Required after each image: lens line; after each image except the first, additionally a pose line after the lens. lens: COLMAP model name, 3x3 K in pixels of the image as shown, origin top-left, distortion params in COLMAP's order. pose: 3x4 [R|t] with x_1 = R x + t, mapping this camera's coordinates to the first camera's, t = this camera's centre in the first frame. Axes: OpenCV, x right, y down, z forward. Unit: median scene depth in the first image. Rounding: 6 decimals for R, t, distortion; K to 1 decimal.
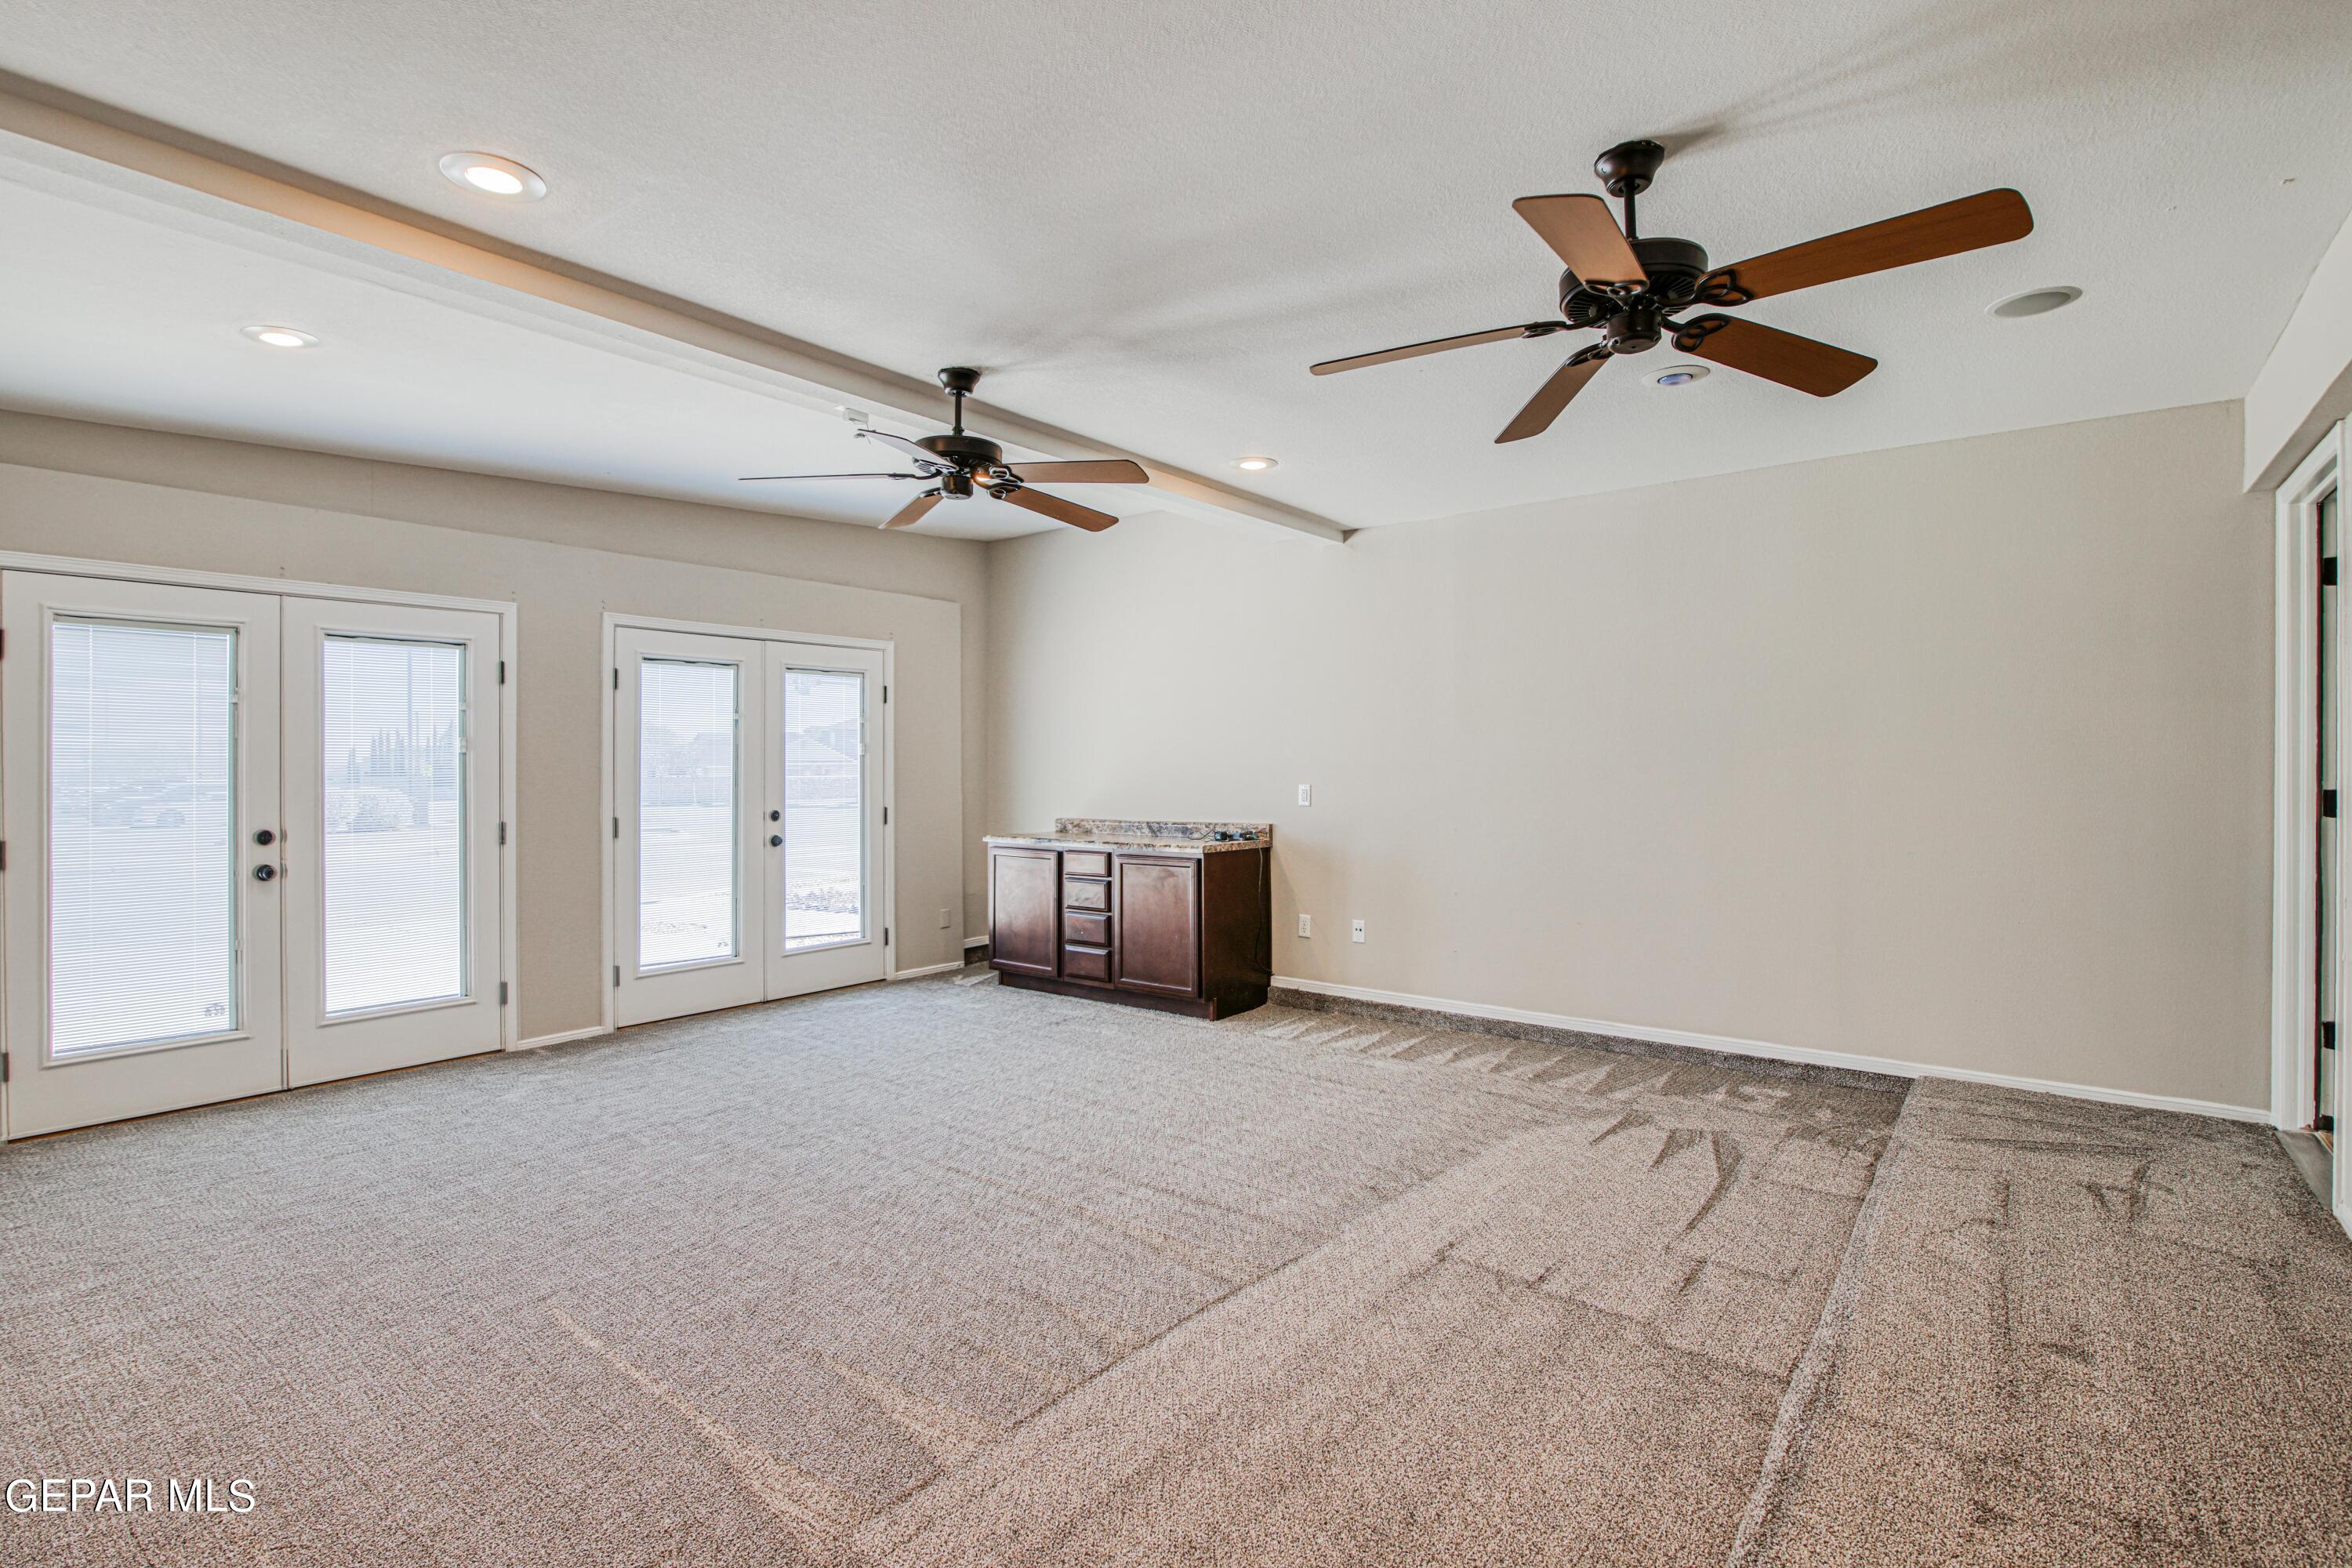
lens RADIAL K [[1084.4, 0, 1185.1], [0, 1084.4, 773.9], [0, 0, 1]] dist [-0.023647, 0.001964]
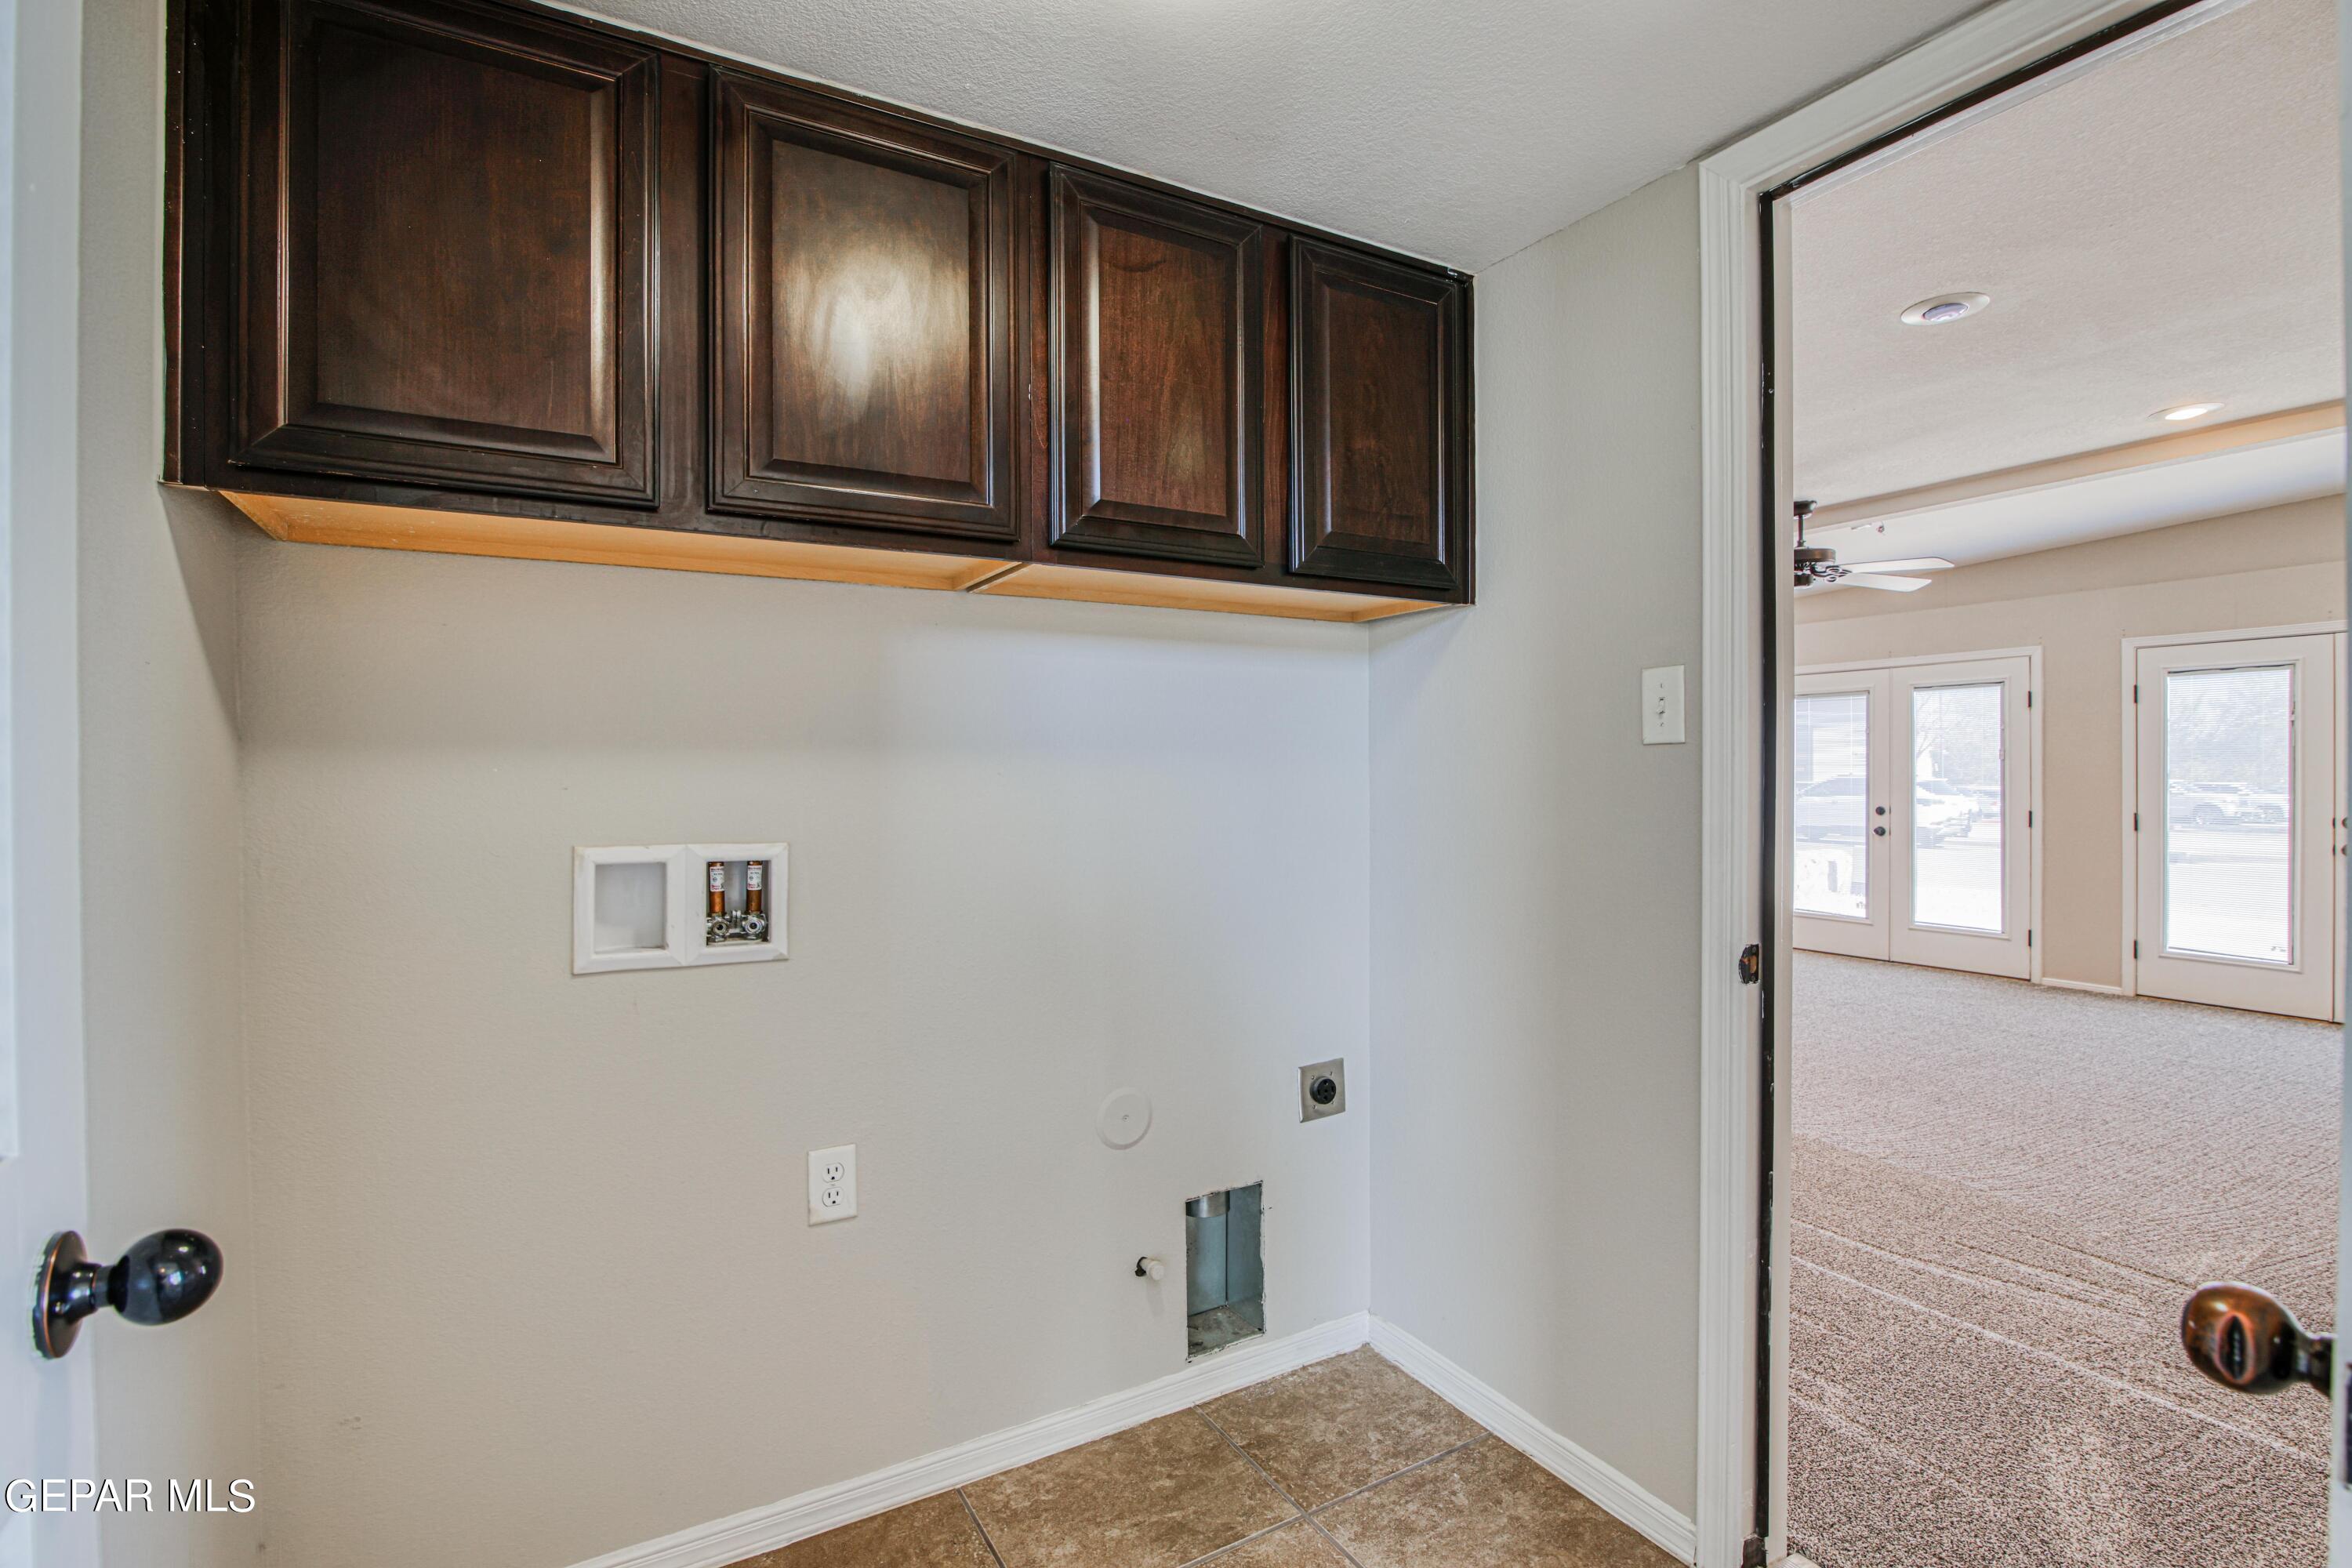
lens RADIAL K [[1084.4, 0, 1183.8], [0, 1084.4, 779.4], [0, 0, 1]] dist [-0.023647, 0.001964]
pose [[-0.365924, 0.001673, -0.930643, 0.927113], [-0.009607, 0.999938, 0.005574, 0.008200], [0.930595, 0.010980, -0.365885, 0.465668]]
